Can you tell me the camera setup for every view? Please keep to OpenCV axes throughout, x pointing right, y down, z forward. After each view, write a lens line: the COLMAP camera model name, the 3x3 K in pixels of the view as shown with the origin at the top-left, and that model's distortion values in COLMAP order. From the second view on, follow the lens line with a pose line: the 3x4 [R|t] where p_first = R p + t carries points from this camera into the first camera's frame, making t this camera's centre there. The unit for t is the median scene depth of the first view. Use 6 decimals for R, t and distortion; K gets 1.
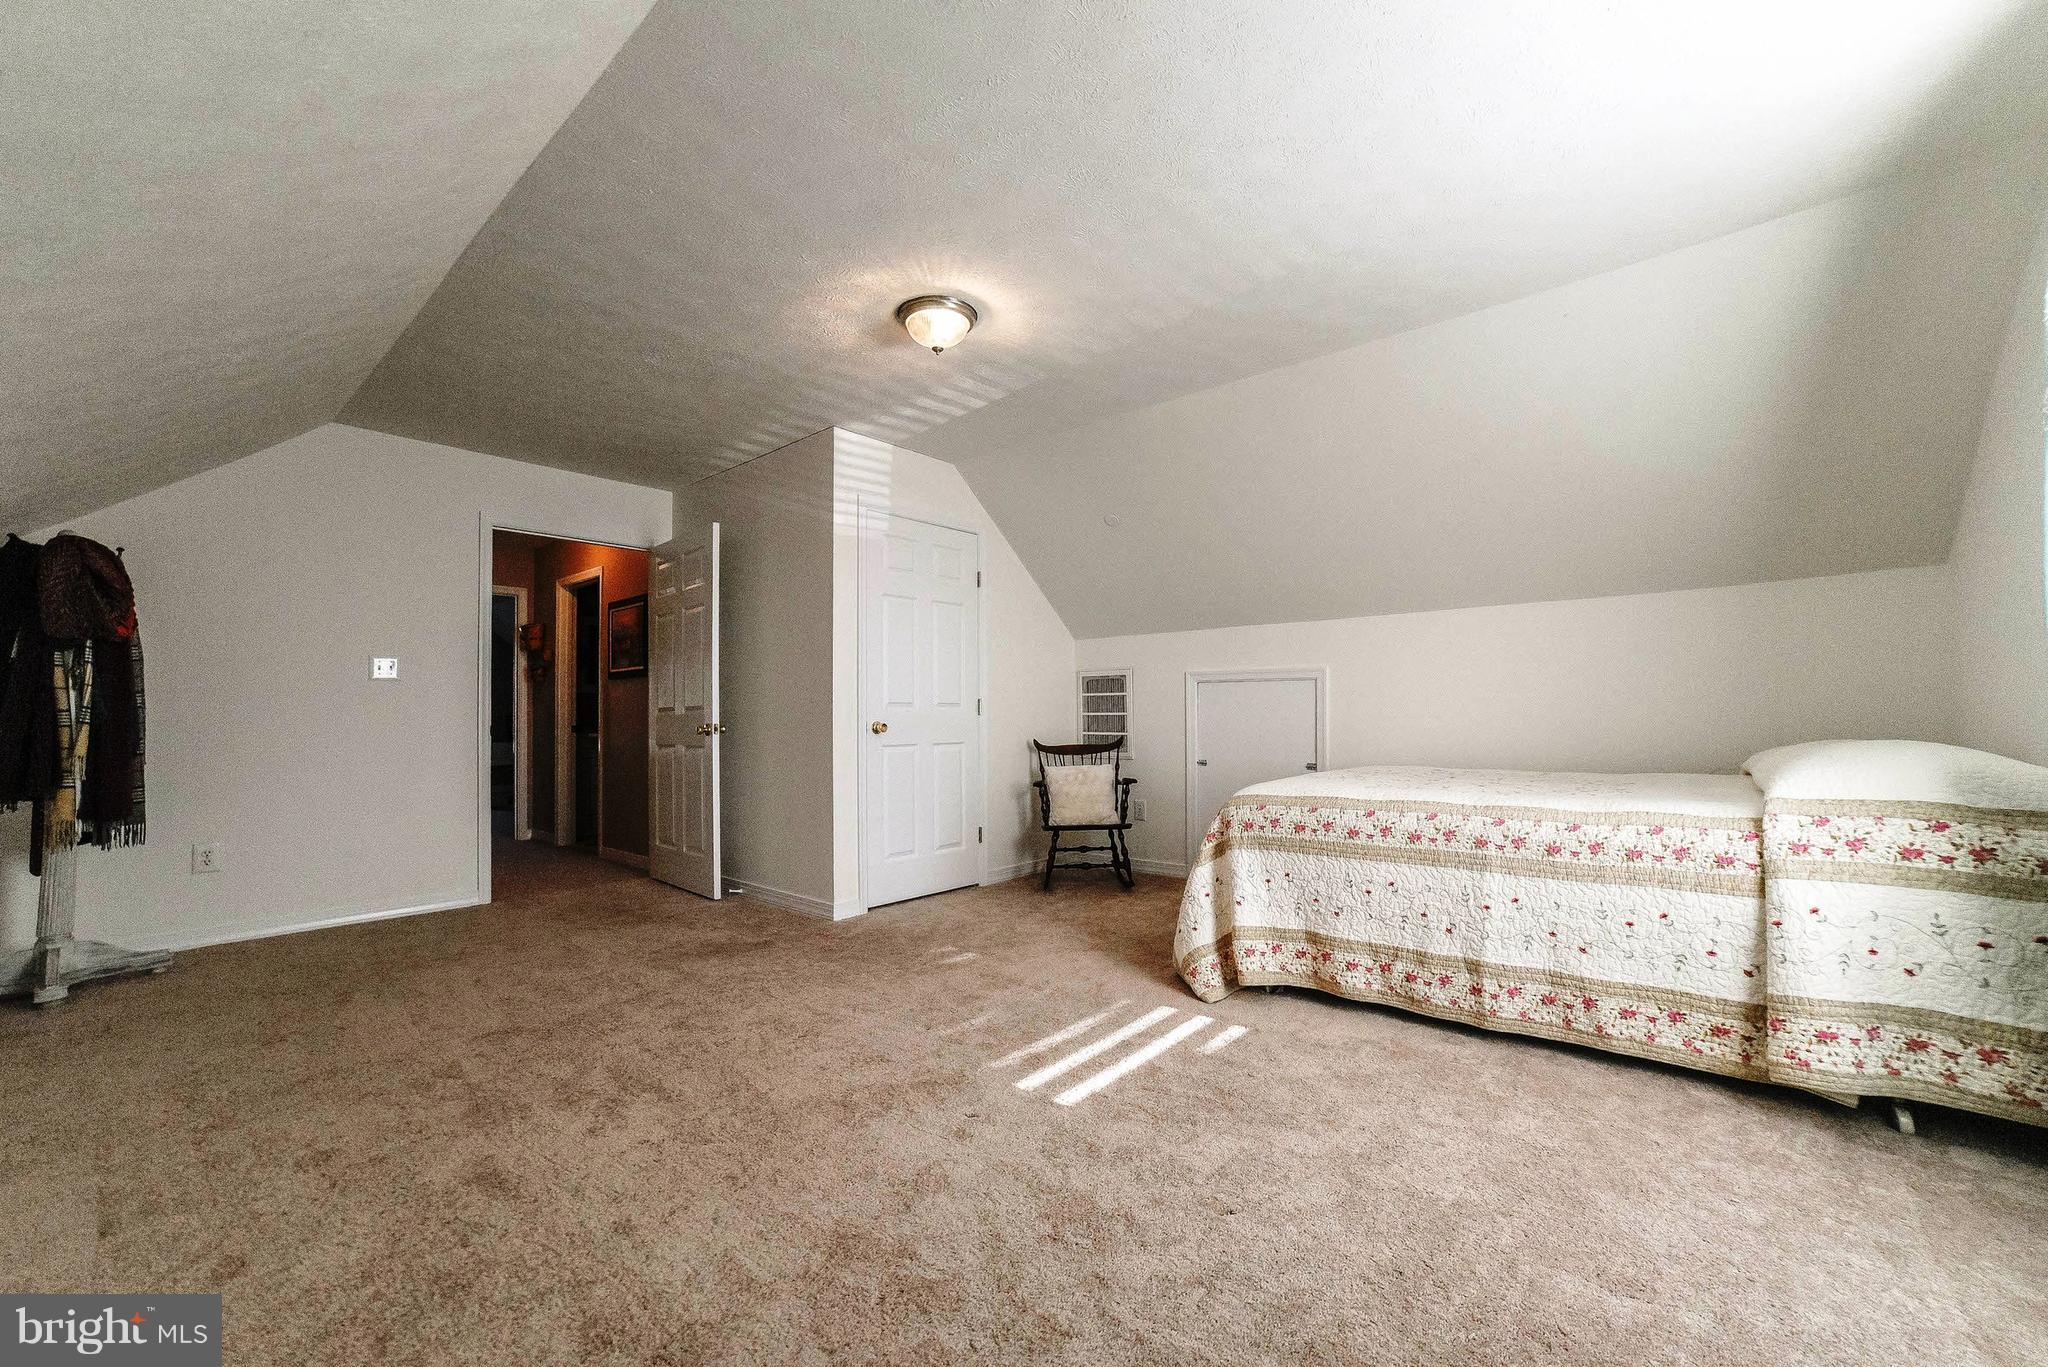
lens RADIAL K [[808.2, 0, 1029.5], [0, 808.2, 686.7], [0, 0, 1]] dist [-0.043569, 0.019885]
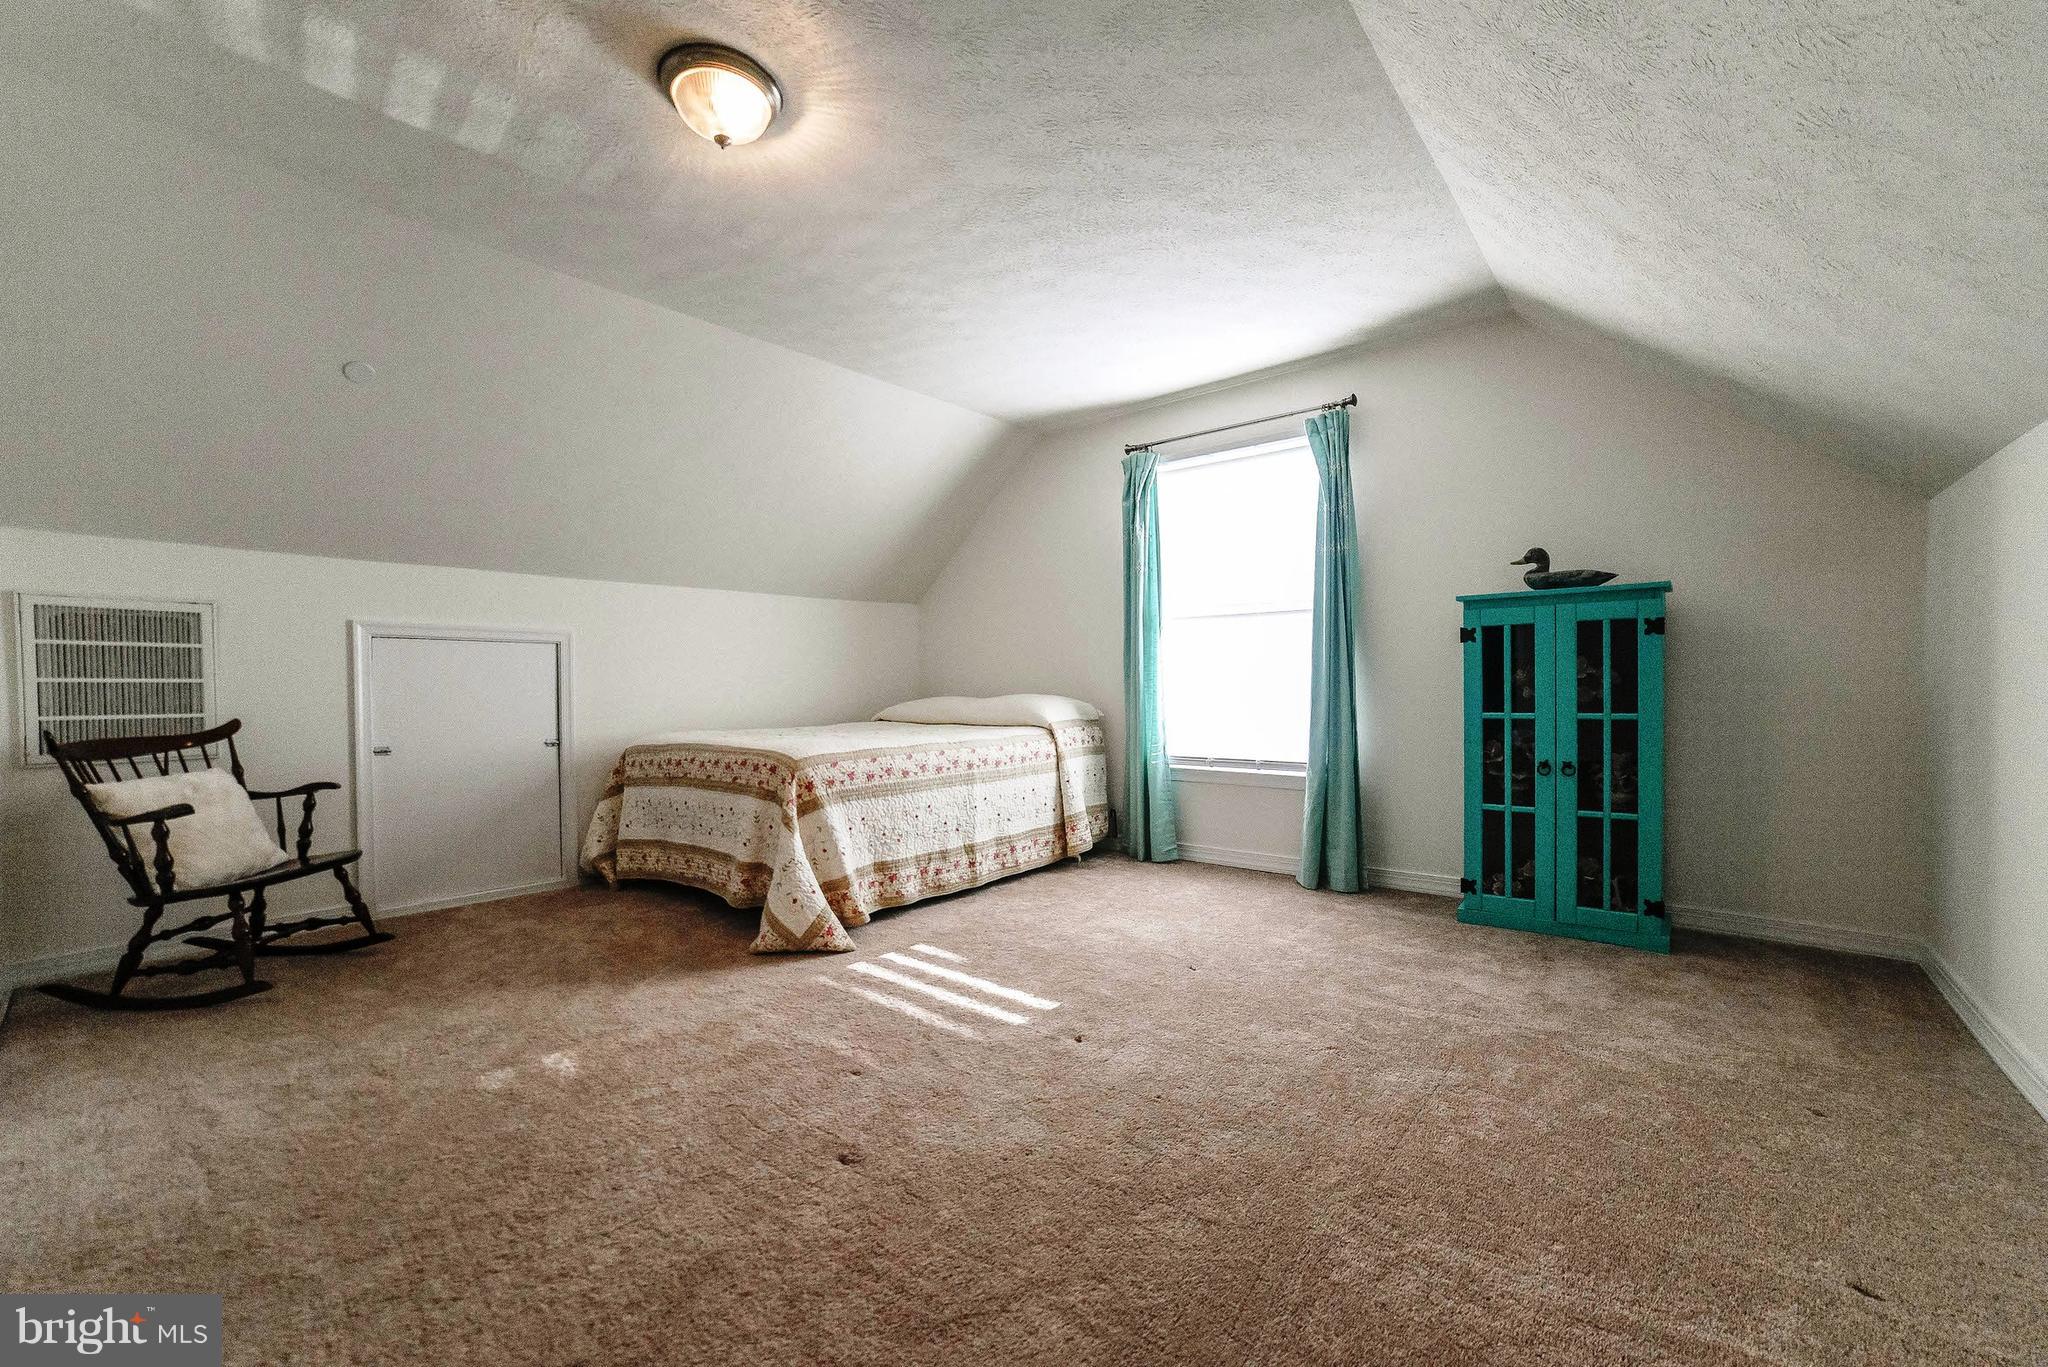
lens RADIAL K [[808.2, 0, 1041.0], [0, 808.2, 692.3], [0, 0, 1]] dist [-0.043569, 0.019885]
pose [[0.009624, -0.002538, 0.999950, -0.887827], [-0.028132, 0.999600, 0.002808, 0.047580], [-0.999558, -0.028158, 0.009548, 0.804557]]
